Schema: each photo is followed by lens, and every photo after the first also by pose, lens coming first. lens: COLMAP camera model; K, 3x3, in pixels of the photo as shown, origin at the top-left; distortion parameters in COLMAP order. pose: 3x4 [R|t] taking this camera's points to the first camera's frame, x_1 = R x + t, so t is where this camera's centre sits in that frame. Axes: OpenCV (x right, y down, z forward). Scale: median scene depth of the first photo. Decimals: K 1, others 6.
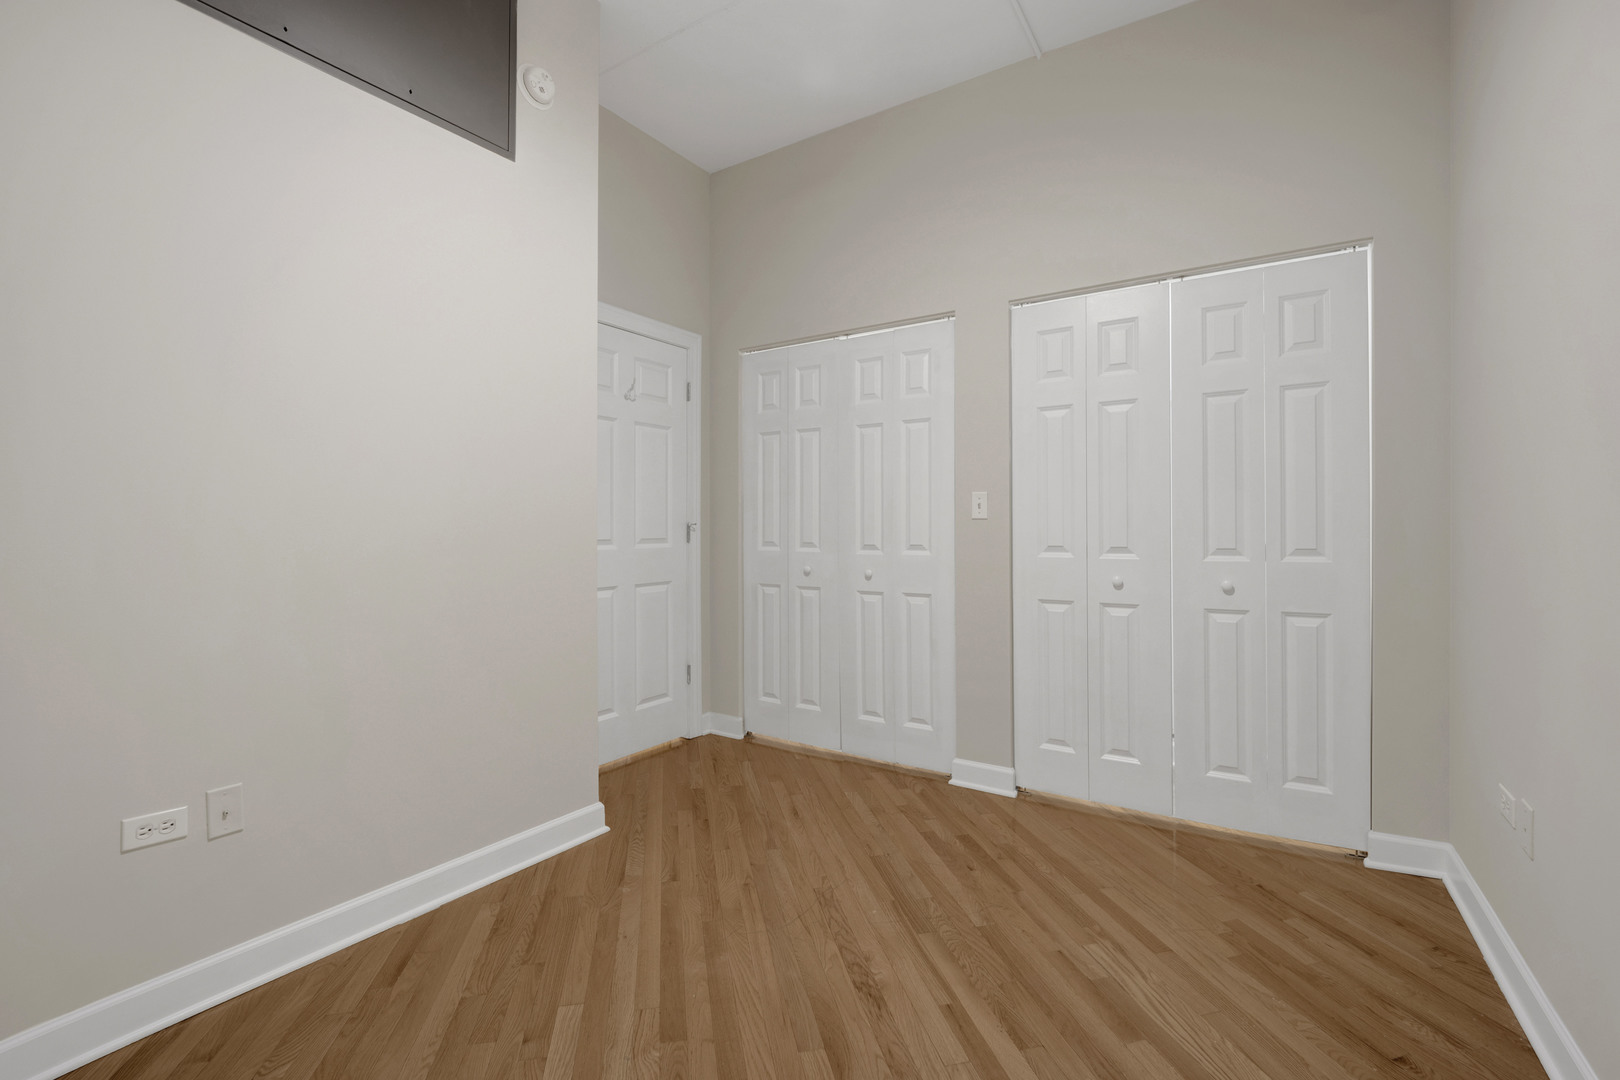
lens RADIAL K [[694.5, 0, 825.4], [0, 694.5, 536.1], [0, 0, 1]] dist [-0.023611, -0.000209]
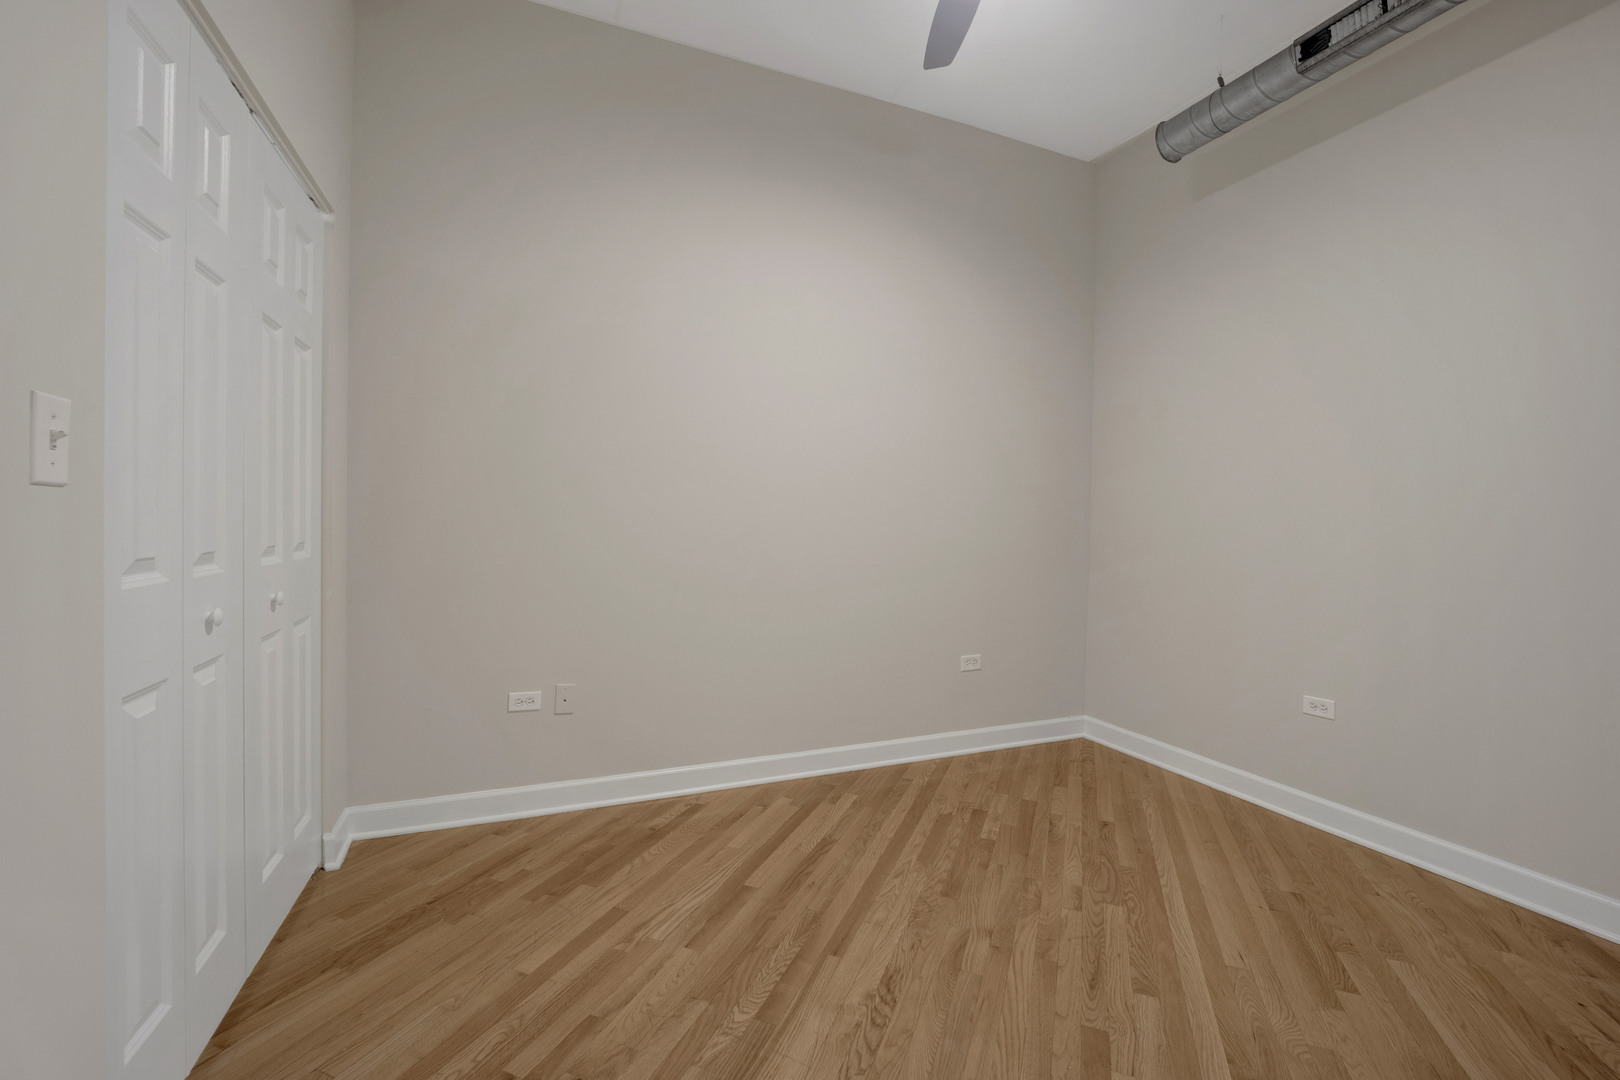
lens RADIAL K [[677.2, 0, 810.0], [0, 677.2, 540.0], [0, 0, 1]] dist [-0.003212, -0.000443]
pose [[-0.815440, -0.030651, 0.578029, -0.381649], [-0.011993, 0.999277, 0.036069, -0.026601], [-0.578717, 0.022480, -0.815219, 1.802273]]
